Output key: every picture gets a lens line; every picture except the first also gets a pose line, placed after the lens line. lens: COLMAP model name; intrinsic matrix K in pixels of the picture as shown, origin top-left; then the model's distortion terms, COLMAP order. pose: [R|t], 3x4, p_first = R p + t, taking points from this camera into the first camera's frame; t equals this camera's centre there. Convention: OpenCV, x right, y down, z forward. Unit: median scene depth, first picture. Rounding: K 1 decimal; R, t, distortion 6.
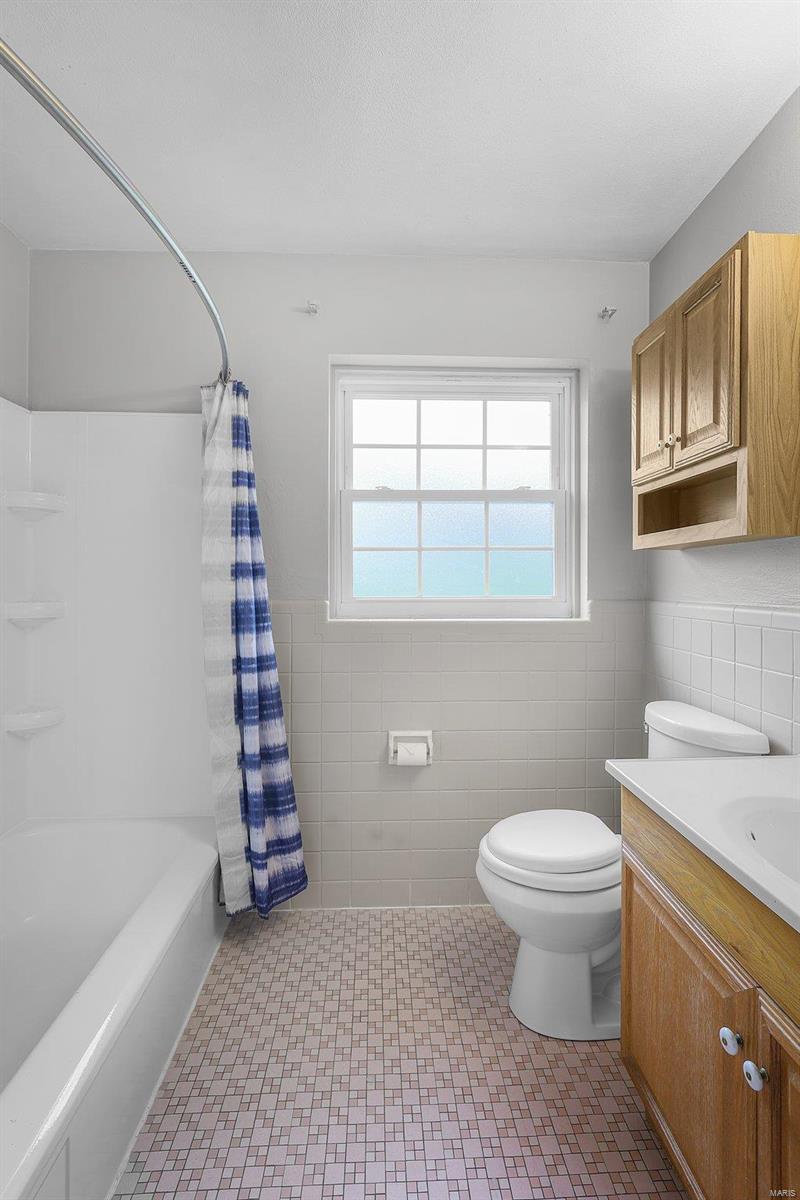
lens RADIAL K [[560.4, 0, 413.0], [0, 560.4, 606.0], [0, 0, 1]] dist [0.000856, 0.001614]
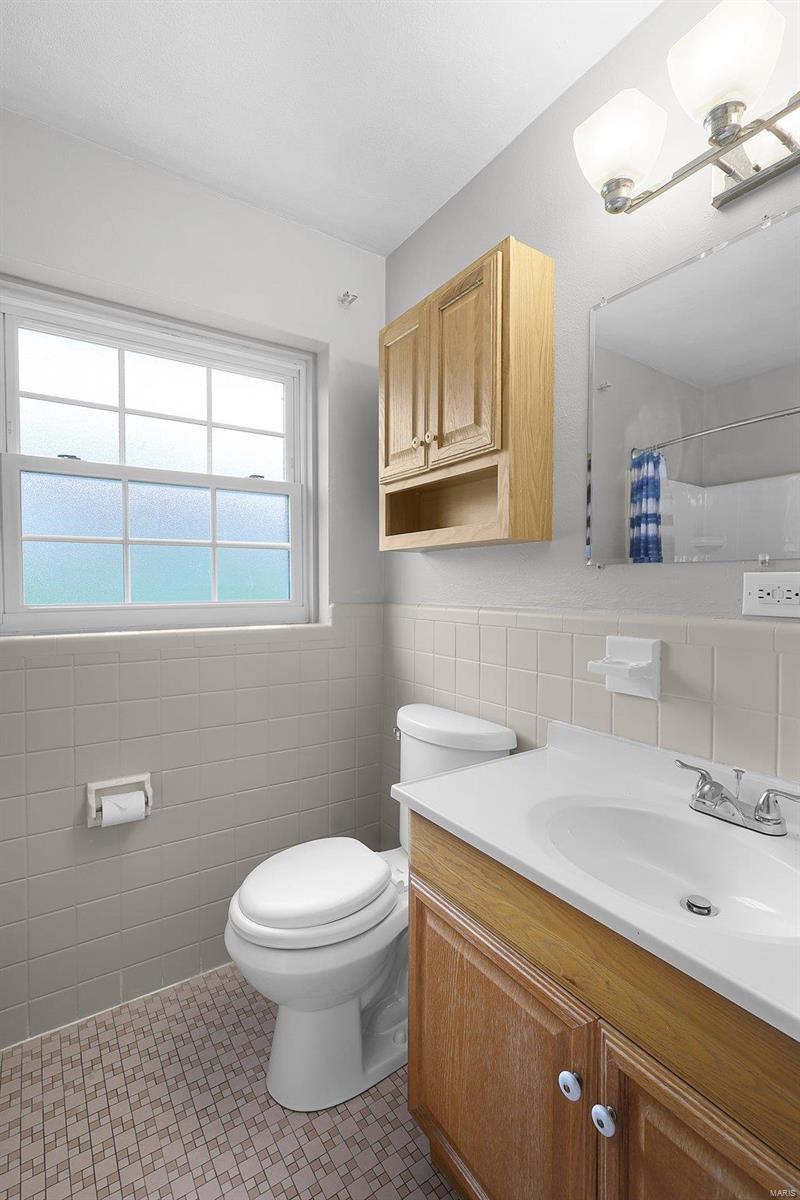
lens RADIAL K [[560.4, 0, 413.0], [0, 560.4, 606.0], [0, 0, 1]] dist [0.000856, 0.001614]
pose [[0.862528, -0.018818, 0.505659, -0.054382], [0.021109, 0.999776, 0.001200, -0.006778], [-0.505568, 0.009639, 0.862733, 0.171513]]
